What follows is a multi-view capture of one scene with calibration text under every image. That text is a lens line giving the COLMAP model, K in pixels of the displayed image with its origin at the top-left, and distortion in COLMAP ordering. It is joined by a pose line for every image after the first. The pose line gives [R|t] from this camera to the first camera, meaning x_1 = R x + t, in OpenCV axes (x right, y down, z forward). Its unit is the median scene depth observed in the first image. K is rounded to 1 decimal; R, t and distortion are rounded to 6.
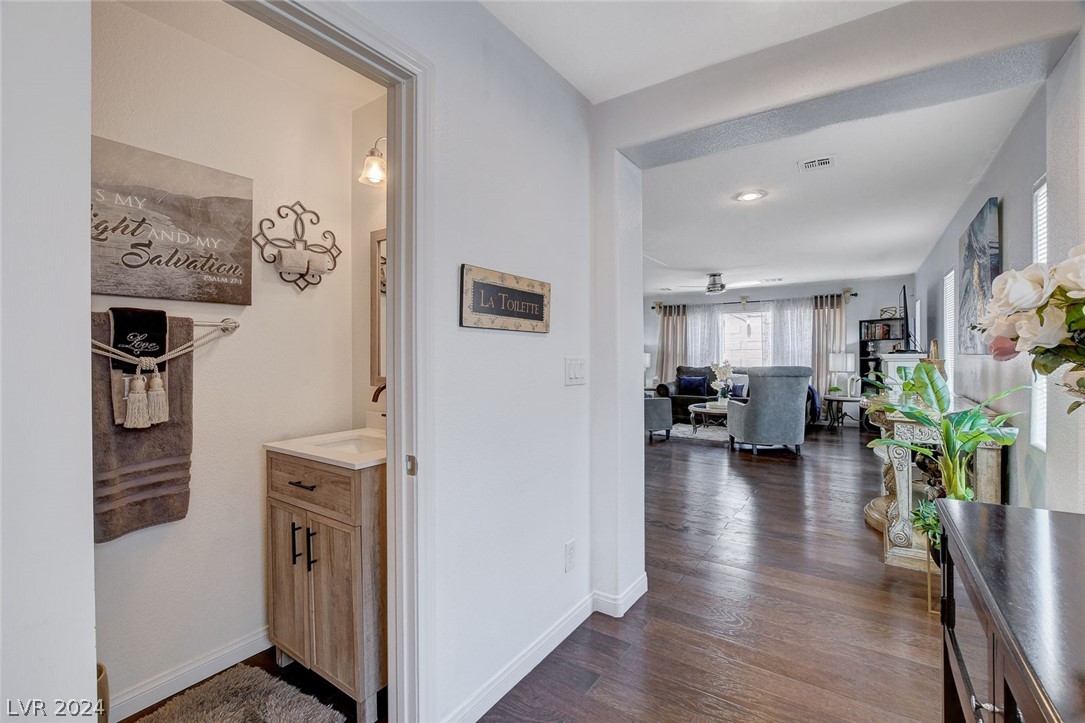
lens RADIAL K [[471.5, 0, 546.7], [0, 471.5, 334.9], [0, 0, 1]] dist [0.001249, 0.000121]
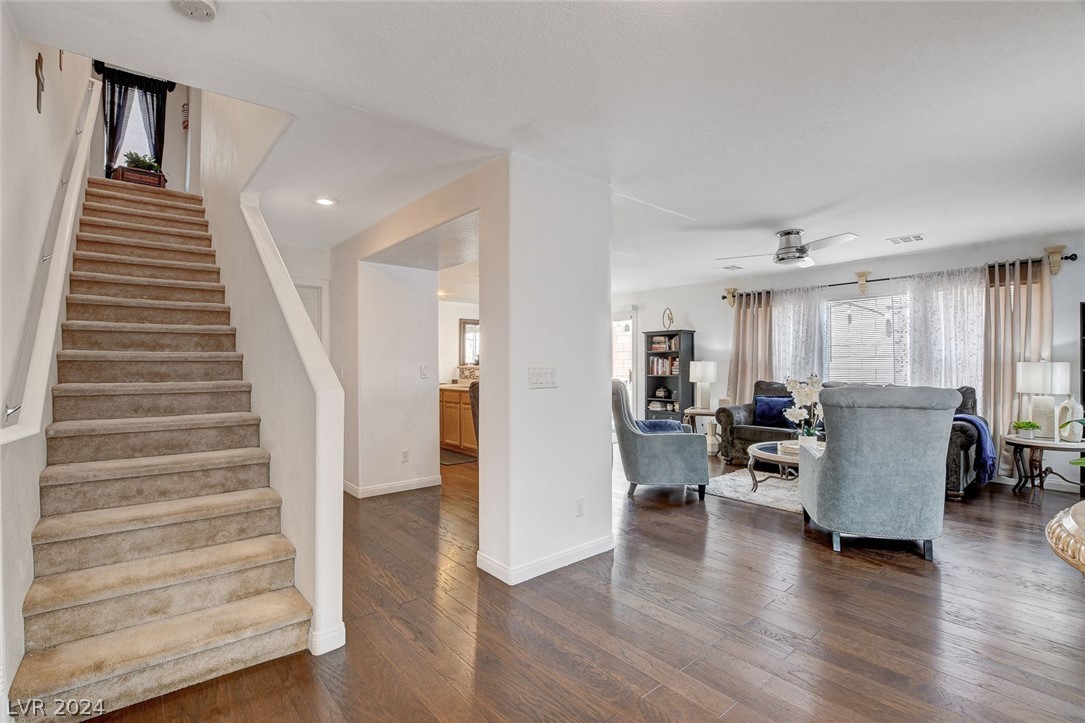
lens RADIAL K [[489.4, 0, 541.3], [0, 489.4, 349.9], [0, 0, 1]] dist [-0.034845, 0.008415]
pose [[0.963126, -0.006612, -0.268970, 0.195806], [0.010240, 0.999875, 0.012086, 0.011262], [0.268856, -0.014395, 0.963073, 0.283626]]
